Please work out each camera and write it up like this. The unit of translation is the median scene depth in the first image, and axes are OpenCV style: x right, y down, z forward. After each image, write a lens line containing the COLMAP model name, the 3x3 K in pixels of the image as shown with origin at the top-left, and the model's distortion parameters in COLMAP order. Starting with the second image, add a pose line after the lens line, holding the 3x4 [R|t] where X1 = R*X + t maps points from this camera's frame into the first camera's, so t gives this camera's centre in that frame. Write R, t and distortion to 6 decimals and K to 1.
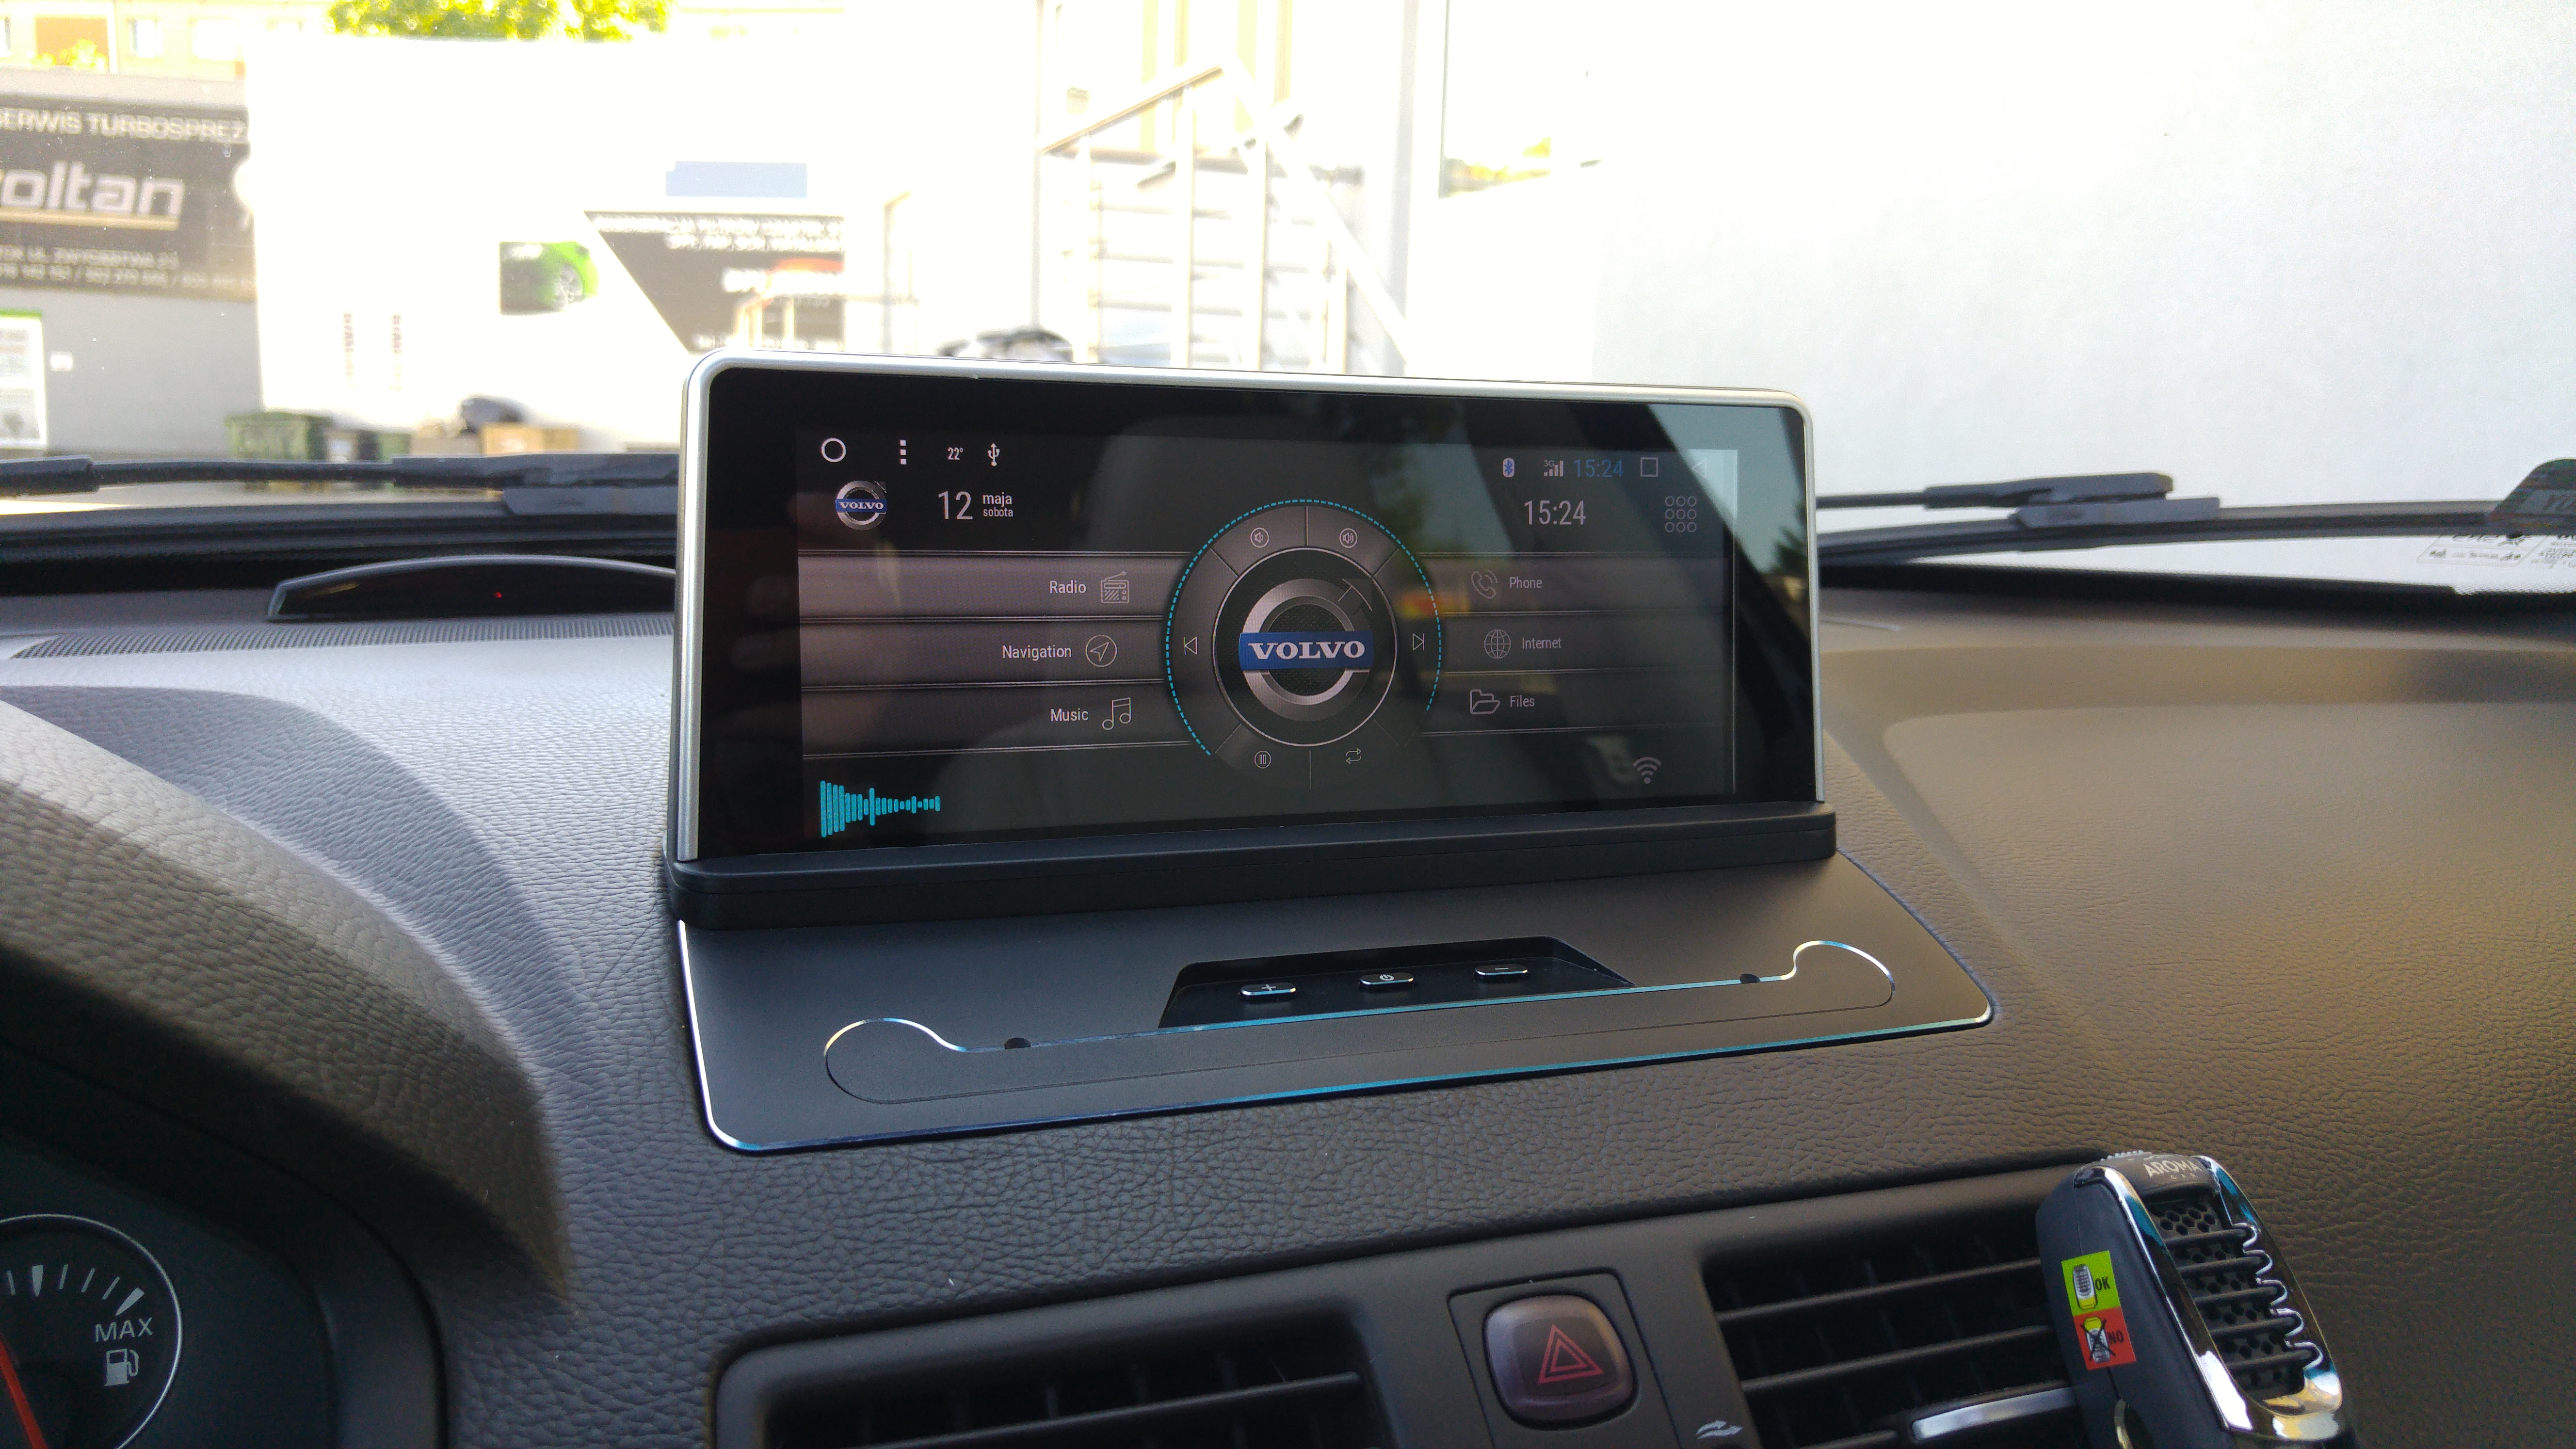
lens RADIAL K [[1998.2, 0, 1305.2], [0, 1998.2, 710.9], [0, 0, 1]] dist [-0.034420, 0.057522]
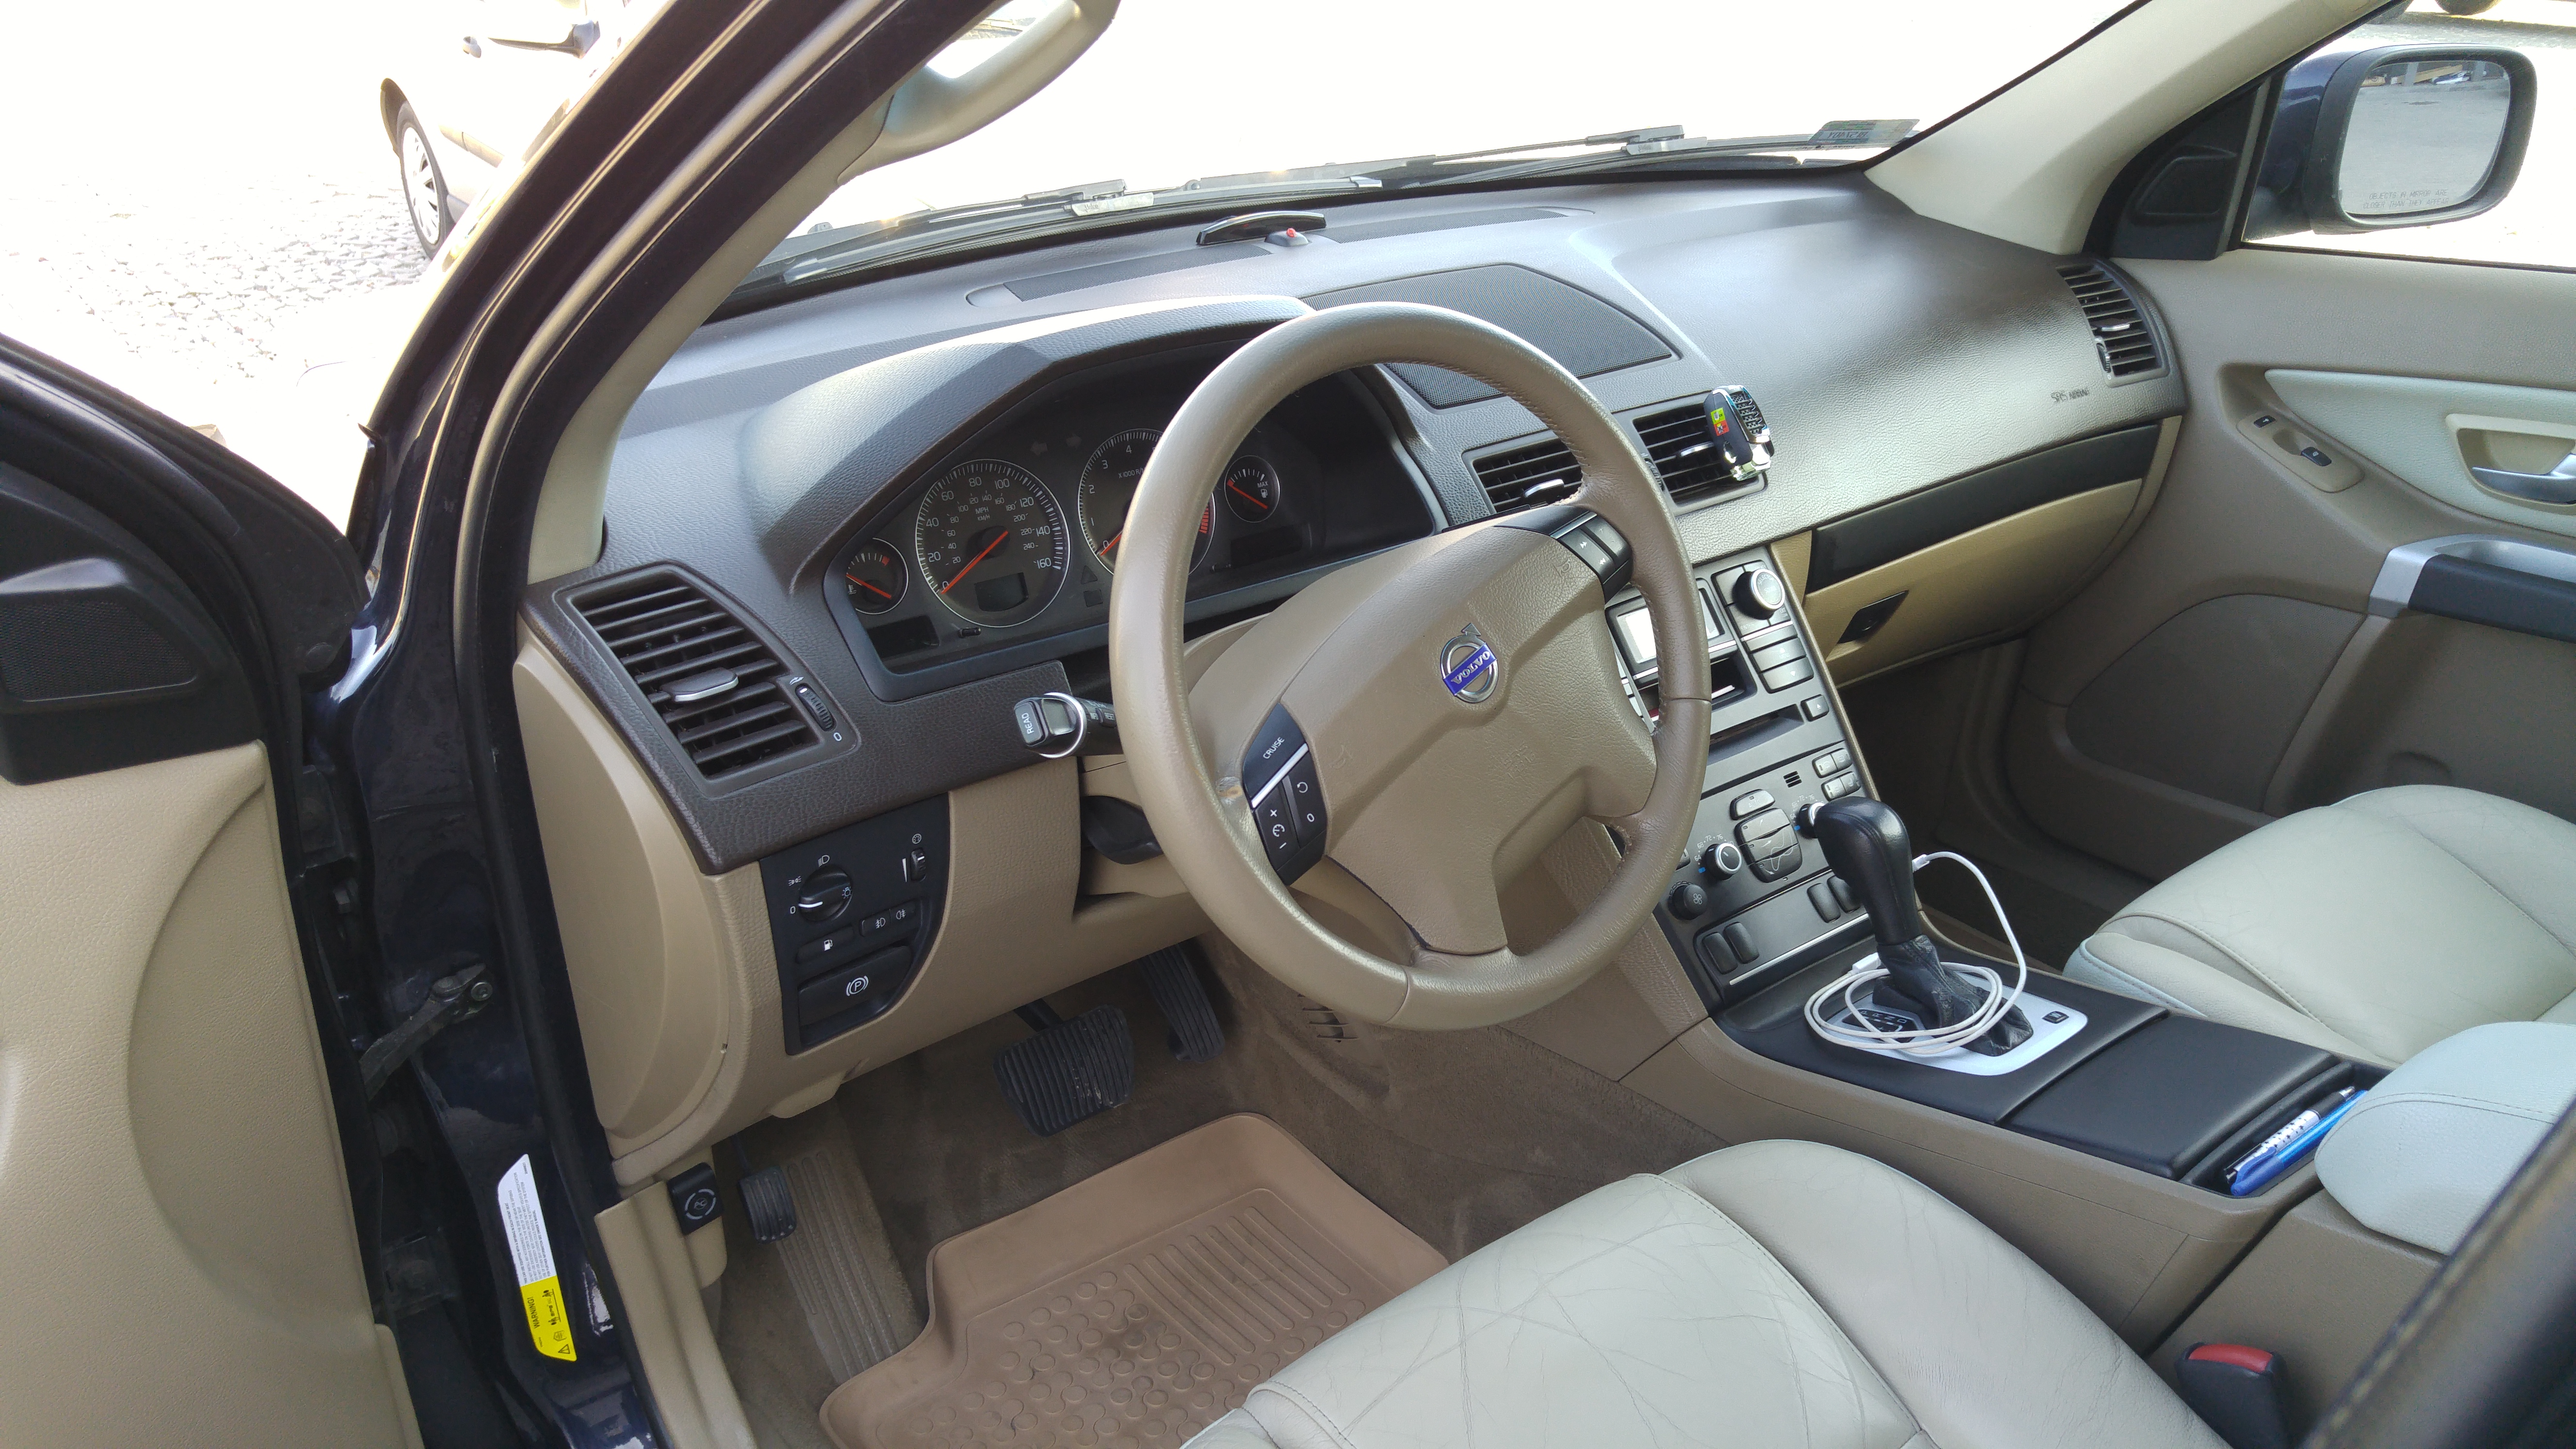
lens RADIAL K [[1998.2, 0, 1291.5], [0, 1998.2, 739.6], [0, 0, 1]] dist [-0.034420, 0.057522]
pose [[0.956780, -0.143801, 0.252771, -1.640216], [0.062491, 0.950549, 0.304224, -0.408573], [-0.284019, -0.275279, 0.918452, -2.827176]]
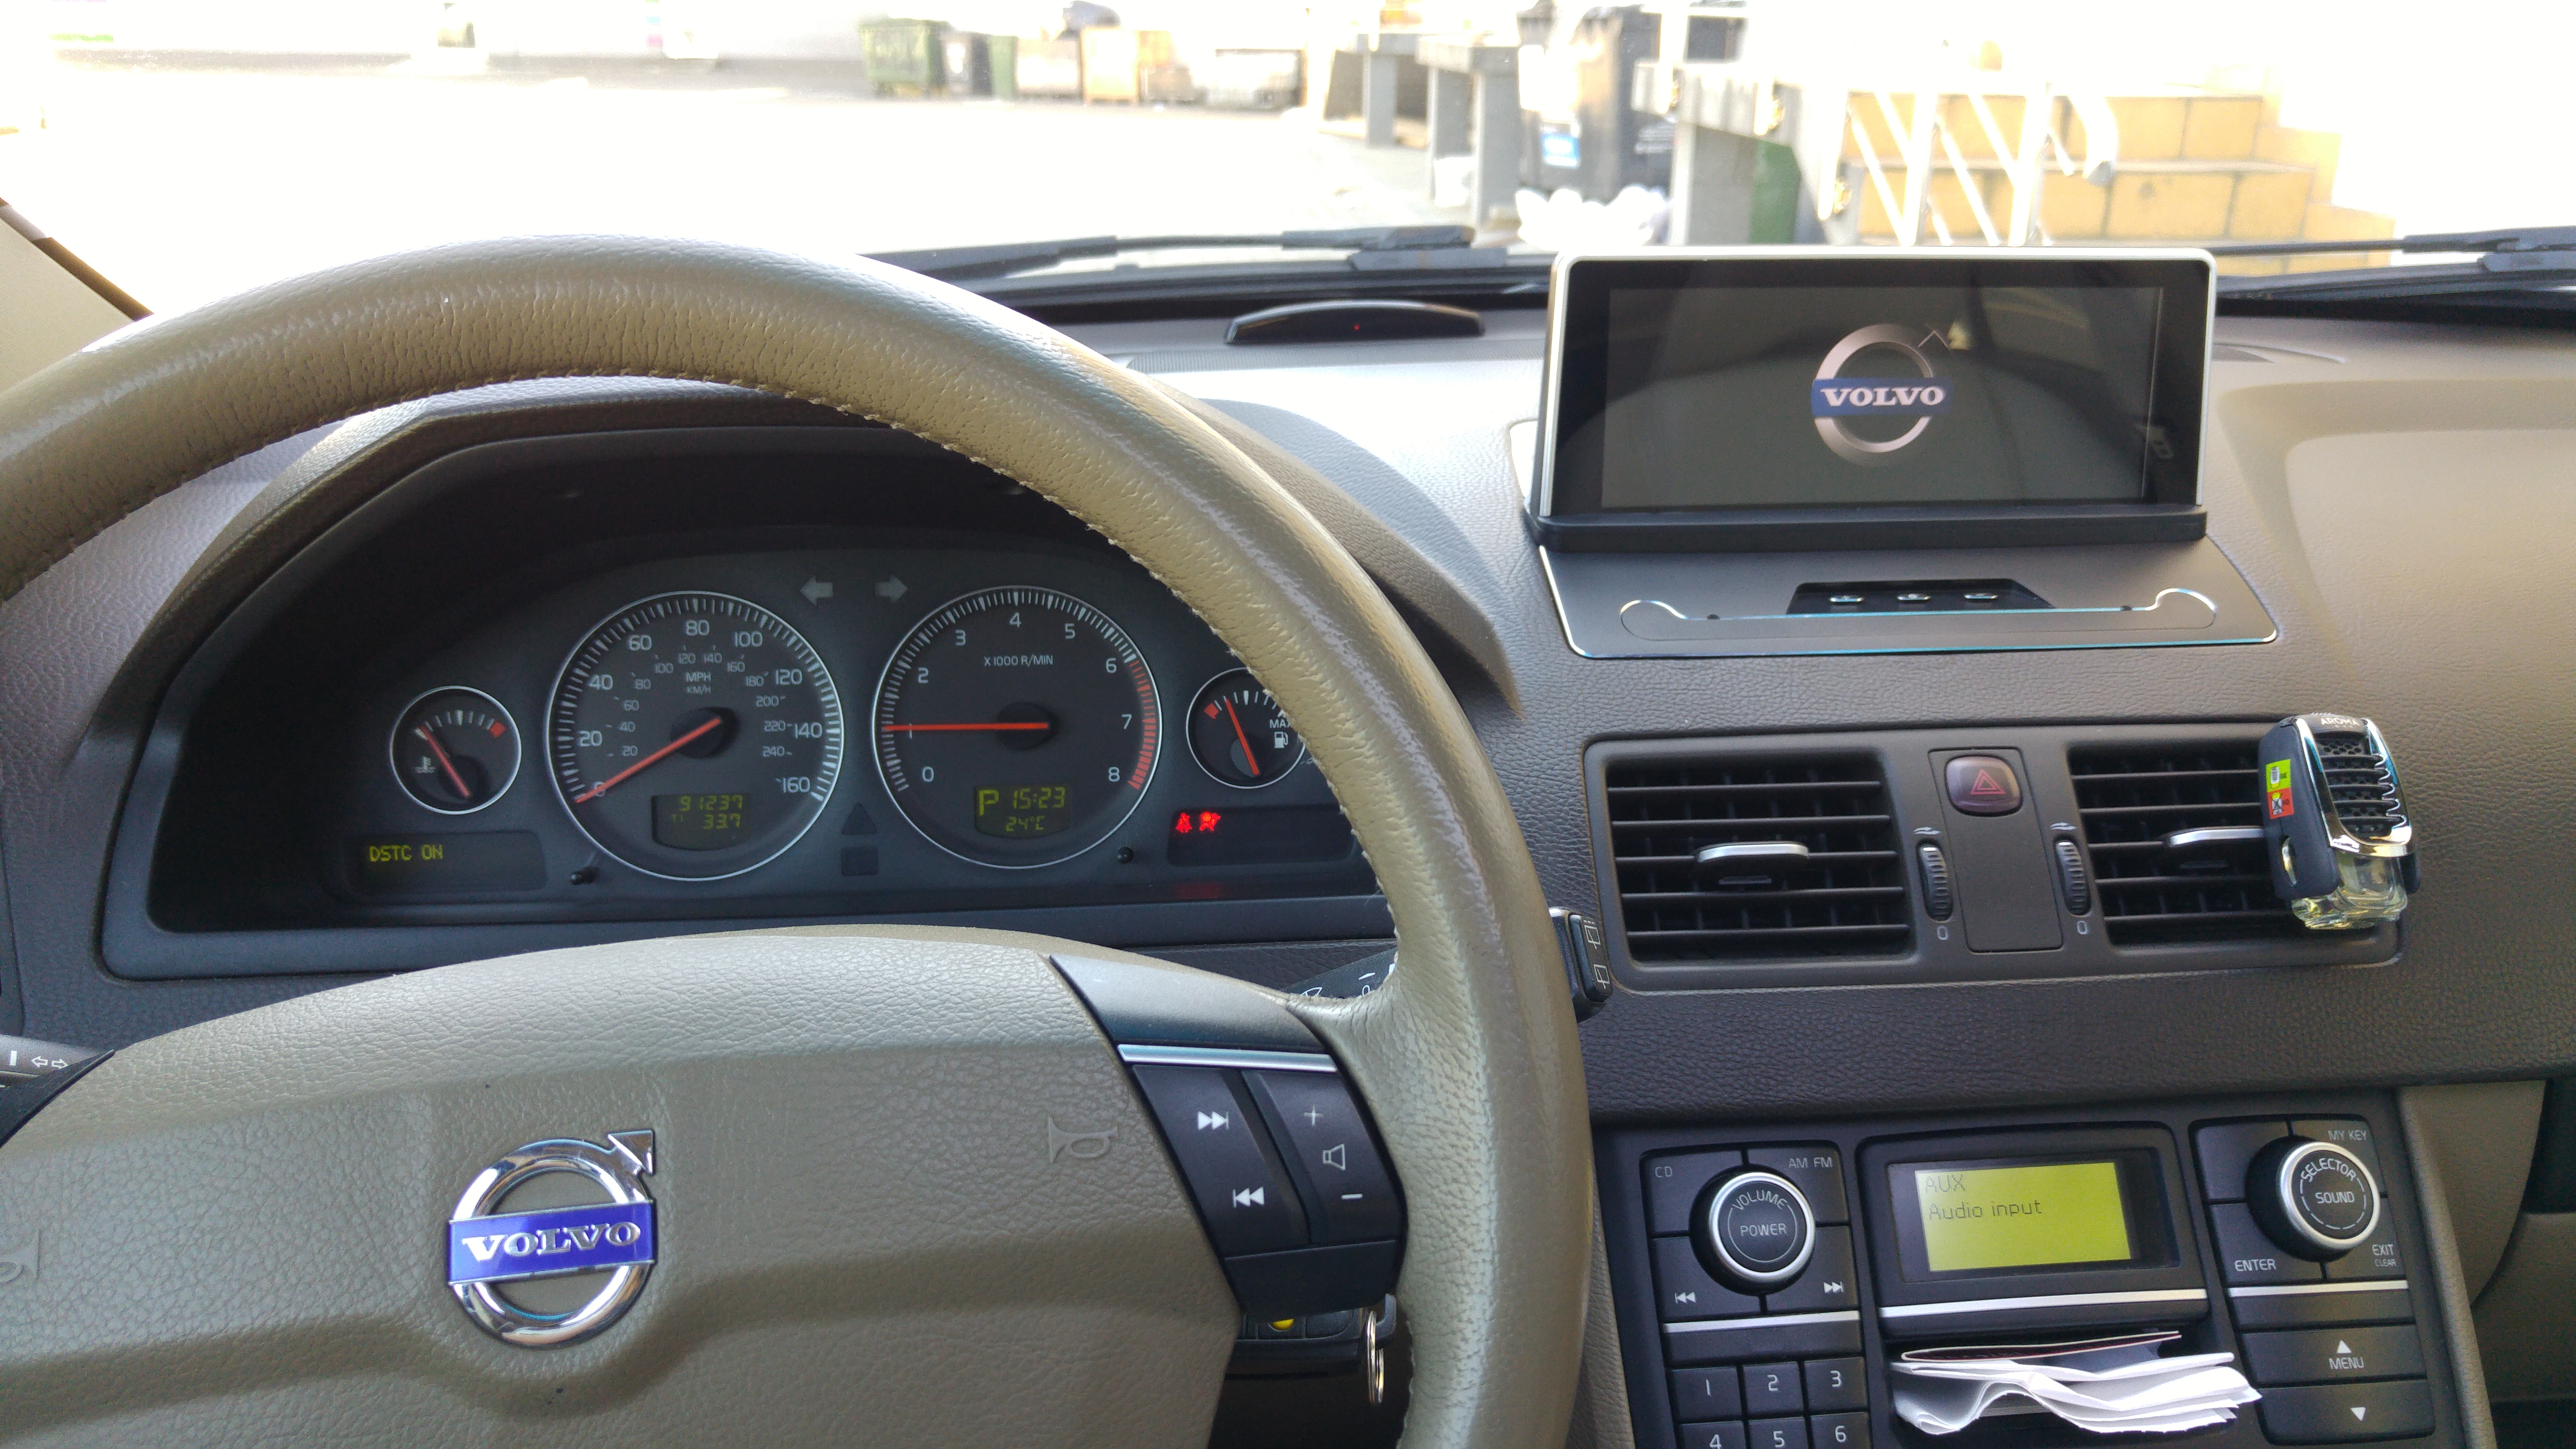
lens RADIAL K [[1998.2, 0, 1272.5], [0, 1998.2, 699.1], [0, 0, 1]] dist [-0.034420, 0.057522]
pose [[0.958195, 0.073013, -0.276642, -0.010835], [-0.018294, 0.980547, 0.195429, -0.137117], [0.285529, -0.182198, 0.940891, -1.035704]]
